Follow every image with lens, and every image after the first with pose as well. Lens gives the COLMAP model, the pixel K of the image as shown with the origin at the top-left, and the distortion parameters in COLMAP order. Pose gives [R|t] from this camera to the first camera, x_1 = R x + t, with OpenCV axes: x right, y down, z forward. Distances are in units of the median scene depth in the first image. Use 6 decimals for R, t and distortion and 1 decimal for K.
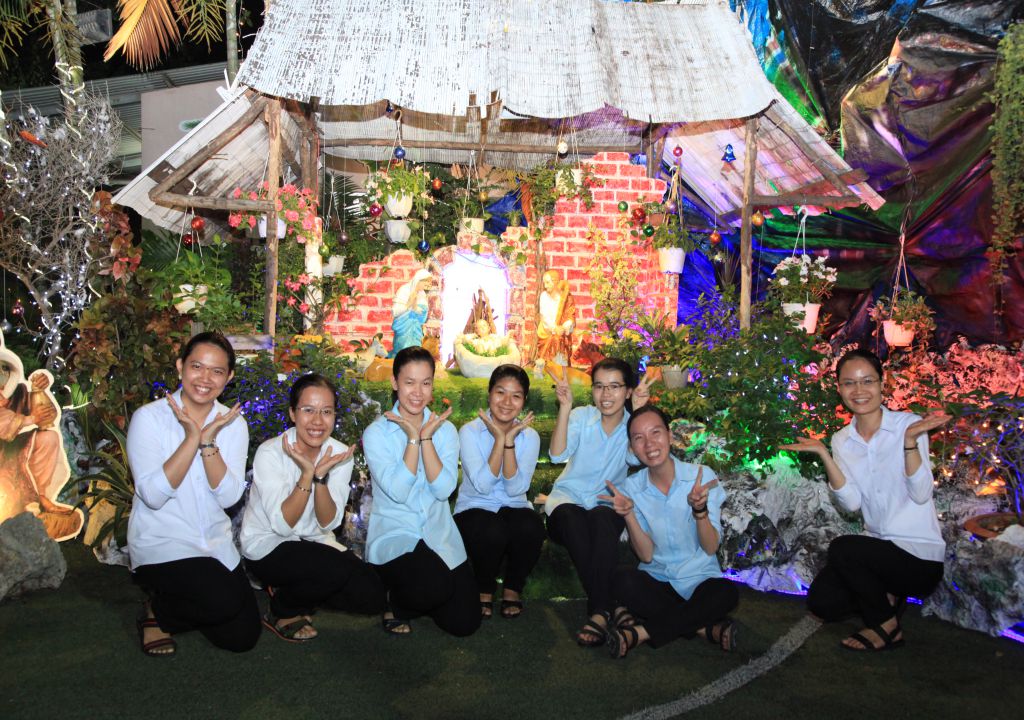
lens RADIAL K [[1053.4, 0, 512.0], [0, 1053.4, 360.0], [0, 0, 1]] dist [0.011518, 0.026139]
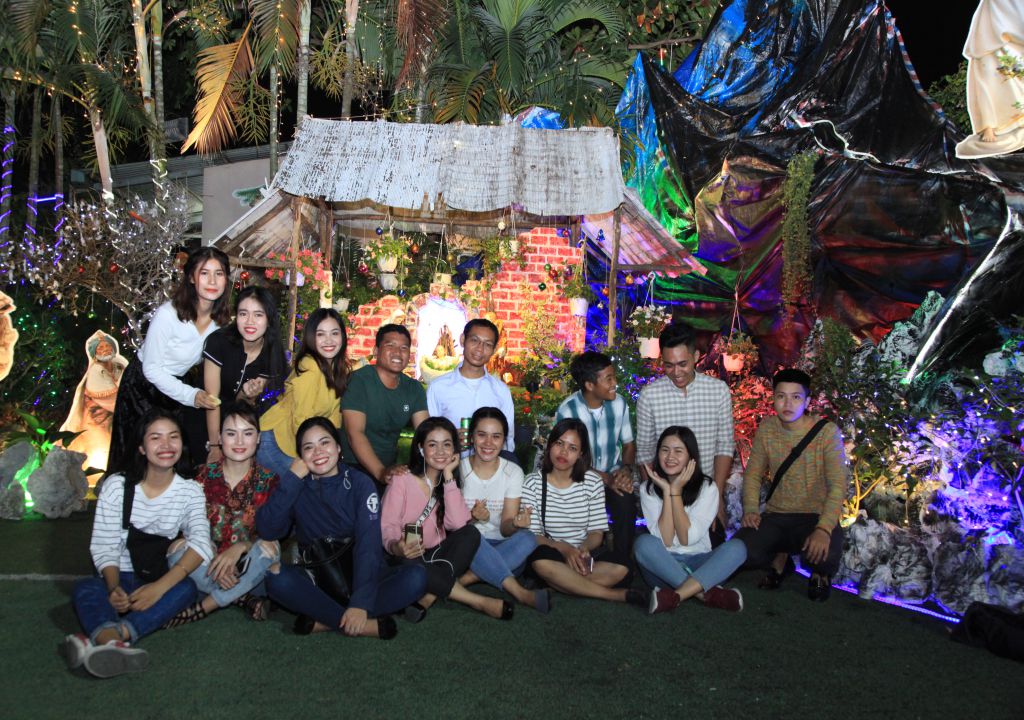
lens RADIAL K [[982.7, 0, 508.1], [0, 982.7, 382.4], [0, 0, 1]] dist [-0.038650, 0.006252]
pose [[0.999461, 0.023104, -0.023329, 0.089049], [-0.023492, 0.999588, -0.016491, 0.028974], [0.022938, 0.017030, 0.999592, -0.301819]]
